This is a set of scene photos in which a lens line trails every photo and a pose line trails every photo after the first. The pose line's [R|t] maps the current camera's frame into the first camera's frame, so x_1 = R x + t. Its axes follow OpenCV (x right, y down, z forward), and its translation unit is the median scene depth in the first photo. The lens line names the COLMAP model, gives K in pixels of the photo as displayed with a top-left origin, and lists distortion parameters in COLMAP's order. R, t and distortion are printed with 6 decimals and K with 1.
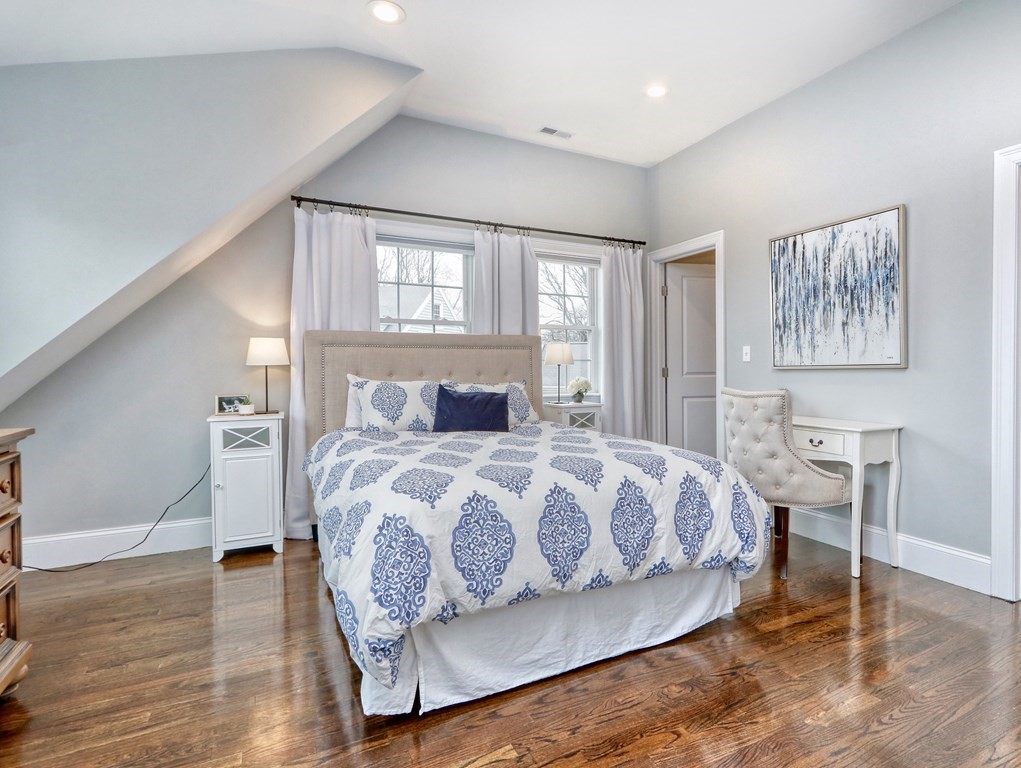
lens RADIAL K [[506.1, 0, 508.6], [0, 506.1, 378.7], [0, 0, 1]] dist [0.003640, -0.000694]
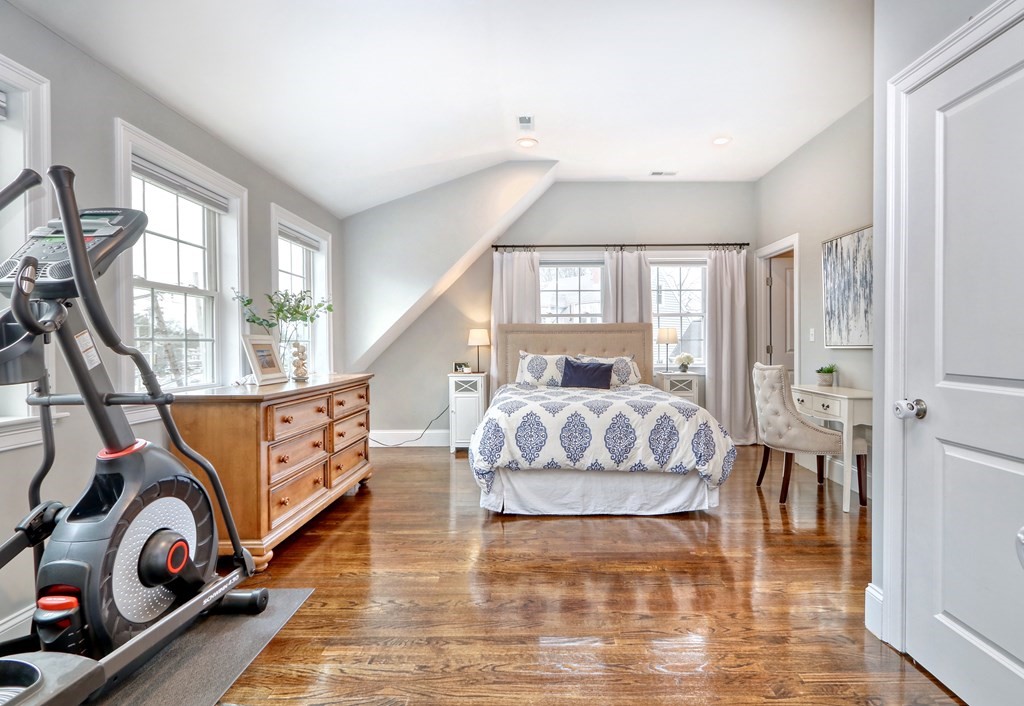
lens RADIAL K [[509.2, 0, 516.5], [0, 509.2, 350.9], [0, 0, 1]] dist [0.005167, 0.000309]
pose [[0.865865, 0.005773, -0.500245, 0.519838], [-0.004797, 0.999983, 0.003238, -0.013221], [0.500255, -0.000404, 0.865878, -0.455202]]
